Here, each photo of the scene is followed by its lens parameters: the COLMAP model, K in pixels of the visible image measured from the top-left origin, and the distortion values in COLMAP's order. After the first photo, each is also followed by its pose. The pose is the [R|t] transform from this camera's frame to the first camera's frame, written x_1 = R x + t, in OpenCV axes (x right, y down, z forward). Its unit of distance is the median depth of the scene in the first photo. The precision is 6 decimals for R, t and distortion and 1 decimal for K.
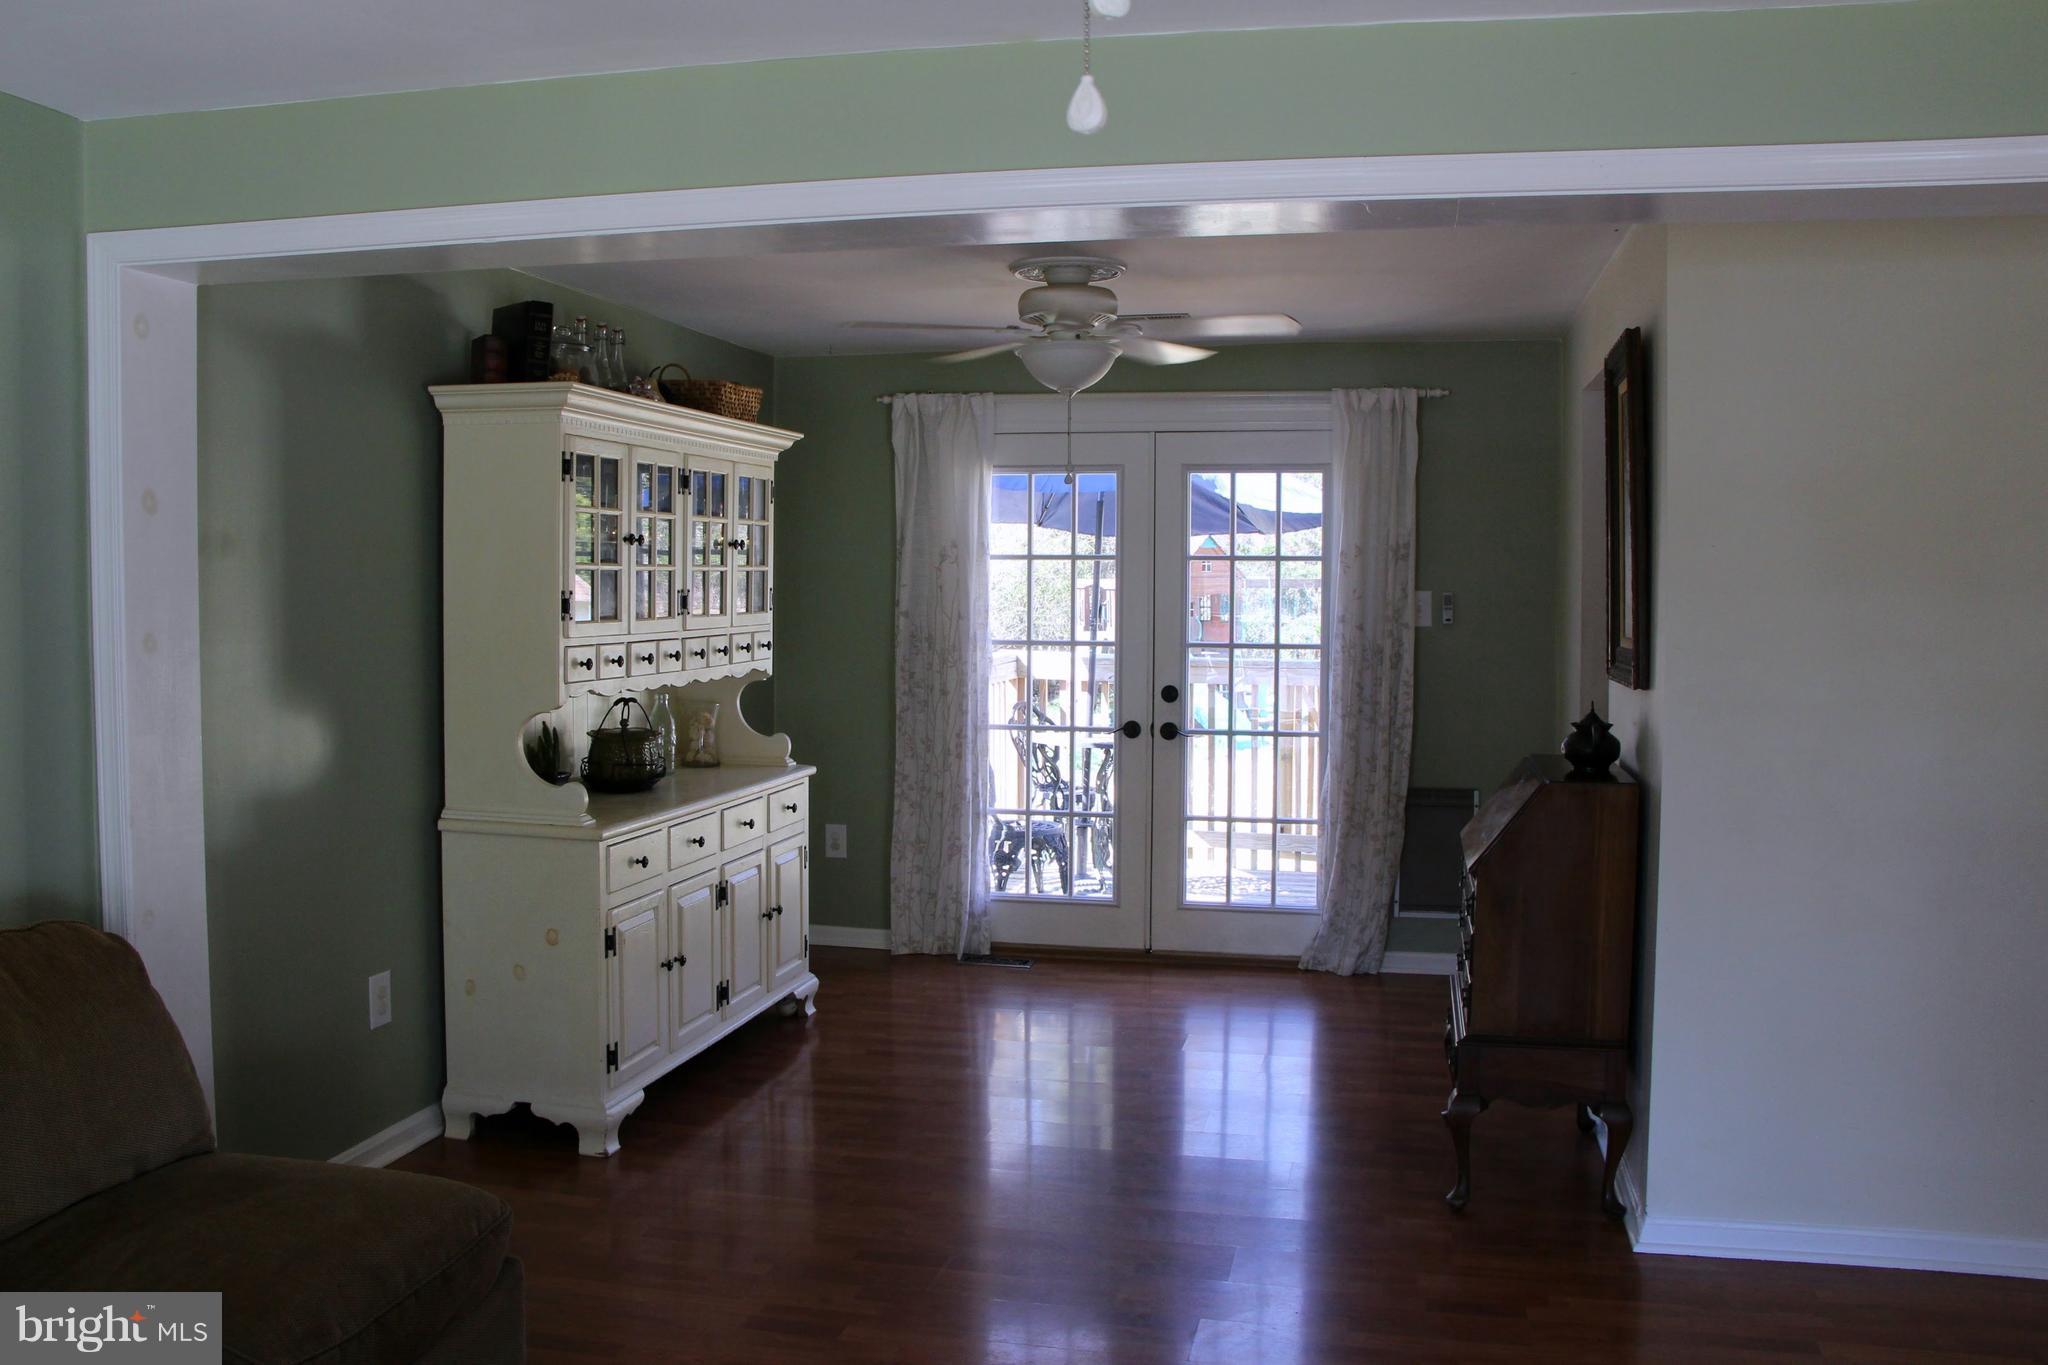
lens RADIAL K [[1703.0, 0, 1024.0], [0, 1703.0, 682.5], [0, 0, 1]] dist [-0.181275, 0.154327]
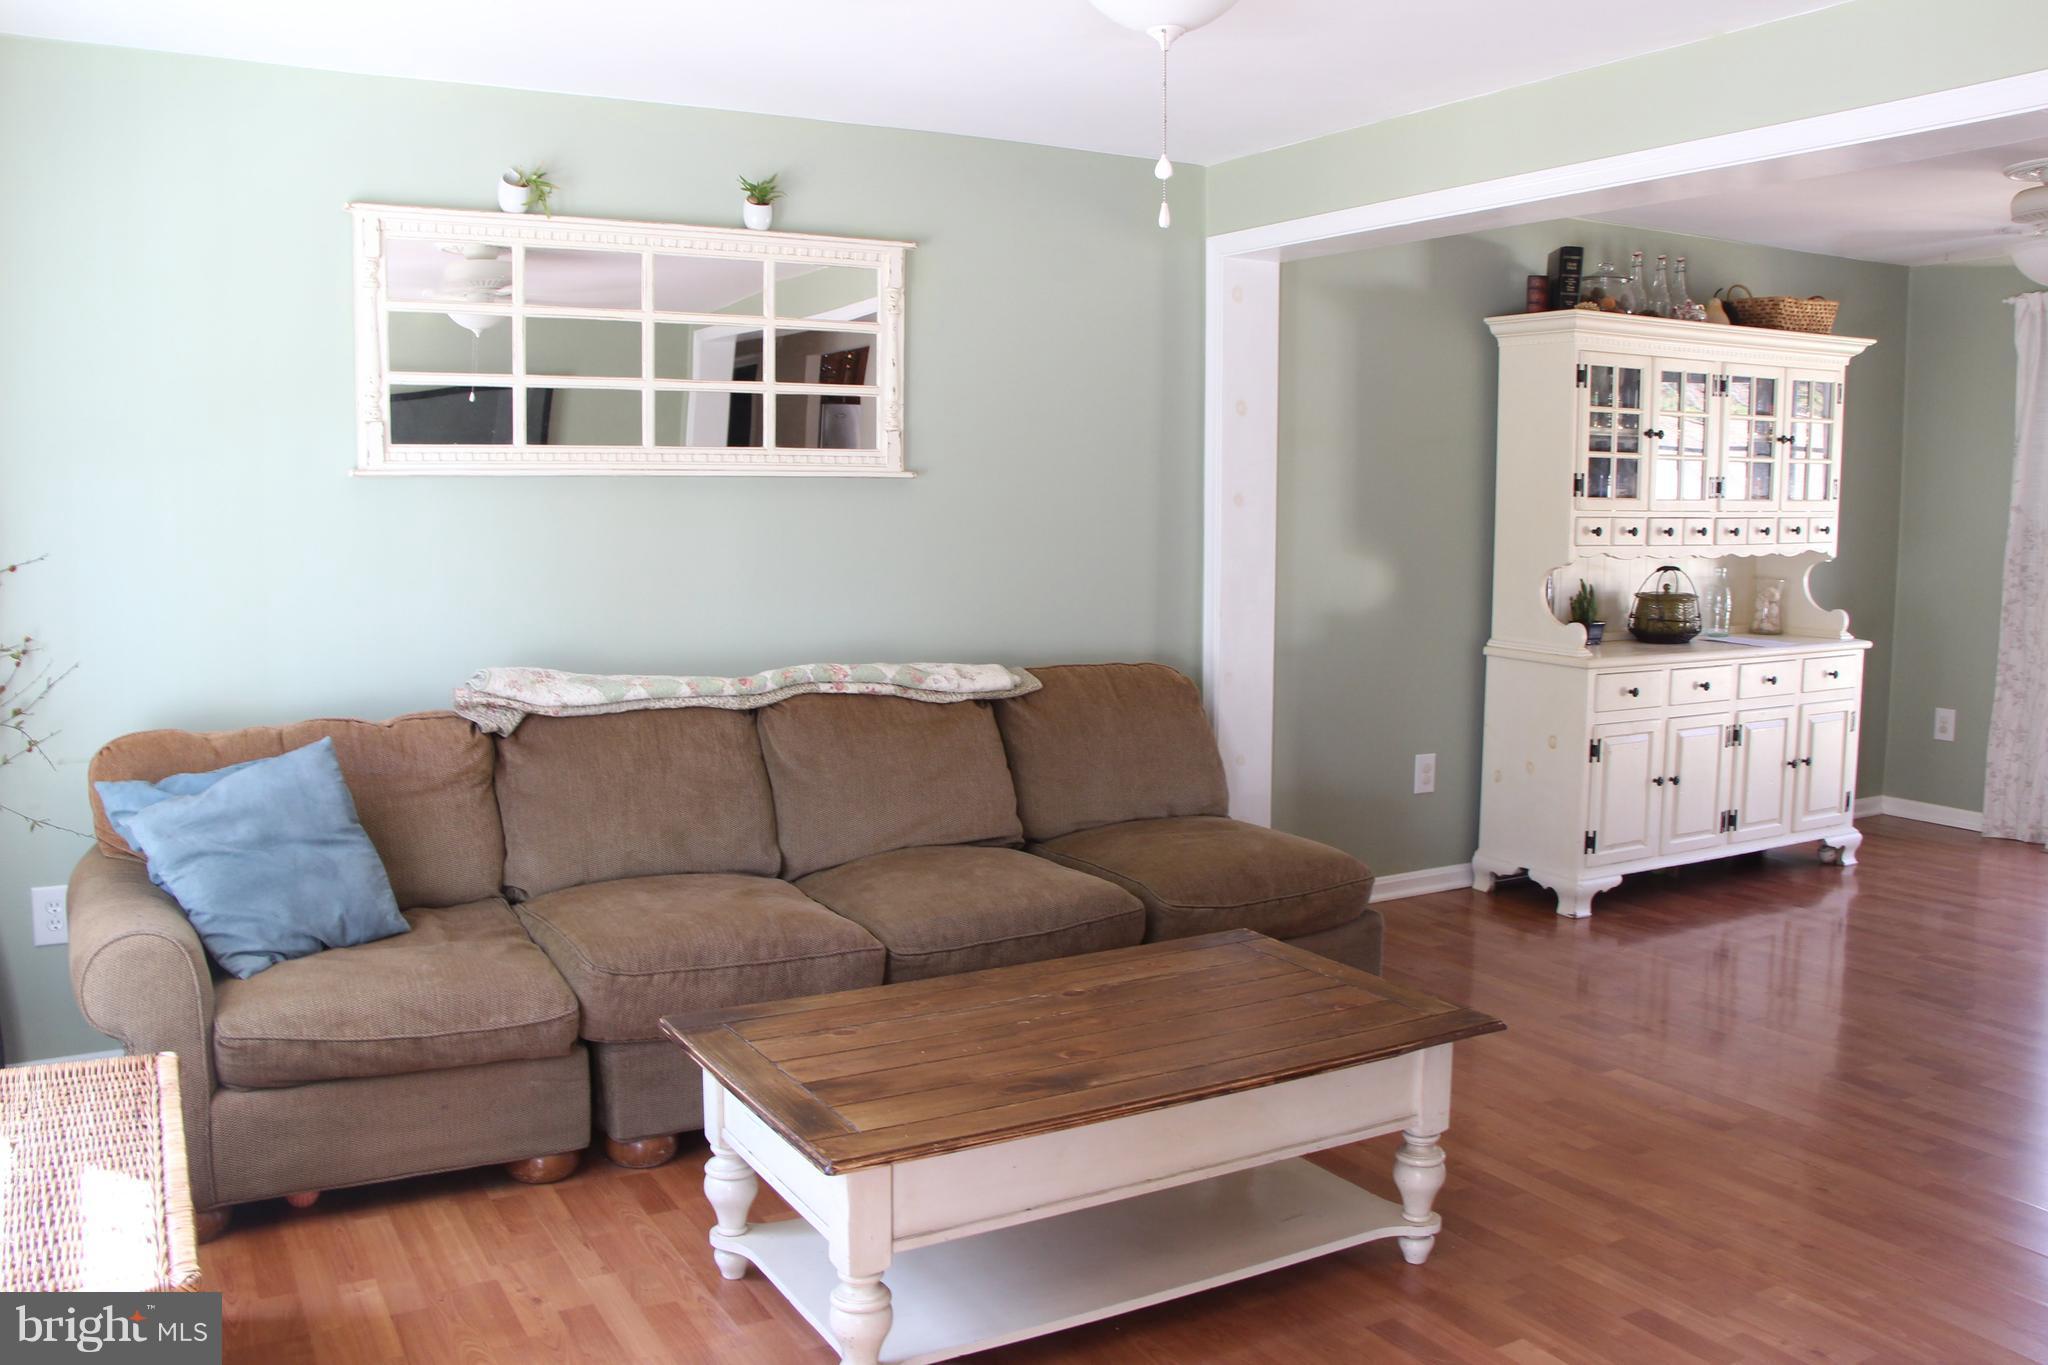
lens RADIAL K [[1703.0, 0, 1024.0], [0, 1703.0, 682.5], [0, 0, 1]] dist [-0.181275, 0.154327]
pose [[0.679354, 0.080691, -0.729360, 0.346024], [-0.043312, 0.996612, 0.069915, 0.030750], [0.732531, -0.015907, 0.680548, -0.161480]]
